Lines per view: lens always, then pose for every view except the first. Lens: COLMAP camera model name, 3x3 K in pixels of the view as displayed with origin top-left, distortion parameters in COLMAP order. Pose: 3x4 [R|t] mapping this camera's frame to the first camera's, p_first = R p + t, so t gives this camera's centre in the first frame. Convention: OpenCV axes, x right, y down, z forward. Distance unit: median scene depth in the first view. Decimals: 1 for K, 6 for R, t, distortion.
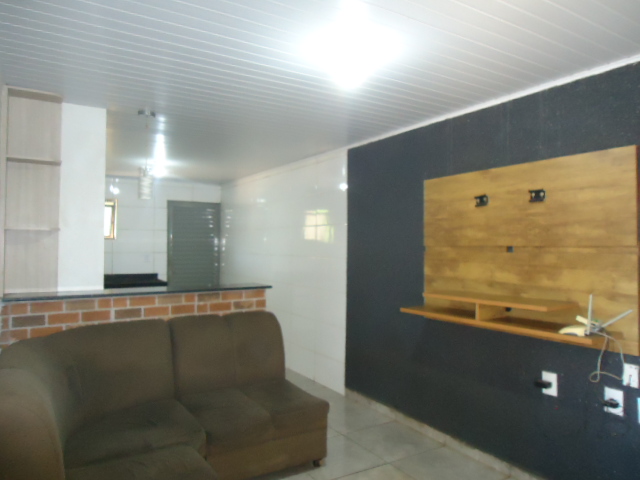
lens RADIAL K [[470.5, 0, 319.7], [0, 470.5, 236.6], [0, 0, 1]] dist [-0.004531, 0.004894]
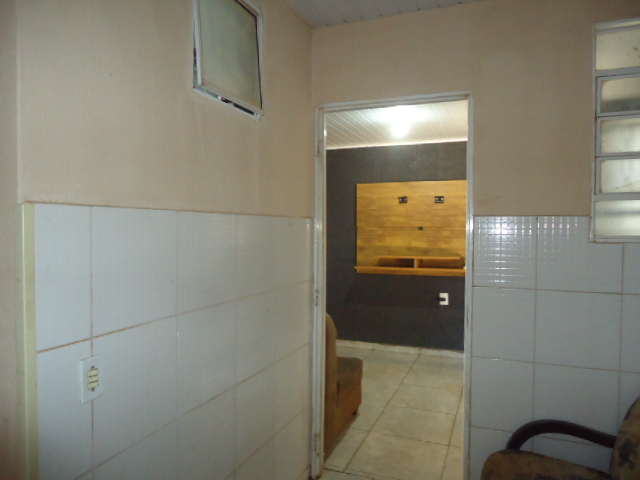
lens RADIAL K [[470.5, 0, 319.6], [0, 470.5, 238.8], [0, 0, 1]] dist [-0.004531, 0.004894]
pose [[0.791883, -0.014637, 0.610497, -0.933634], [-0.011750, 0.999162, 0.039196, 0.000657], [-0.610560, -0.038212, 0.791048, -0.165494]]
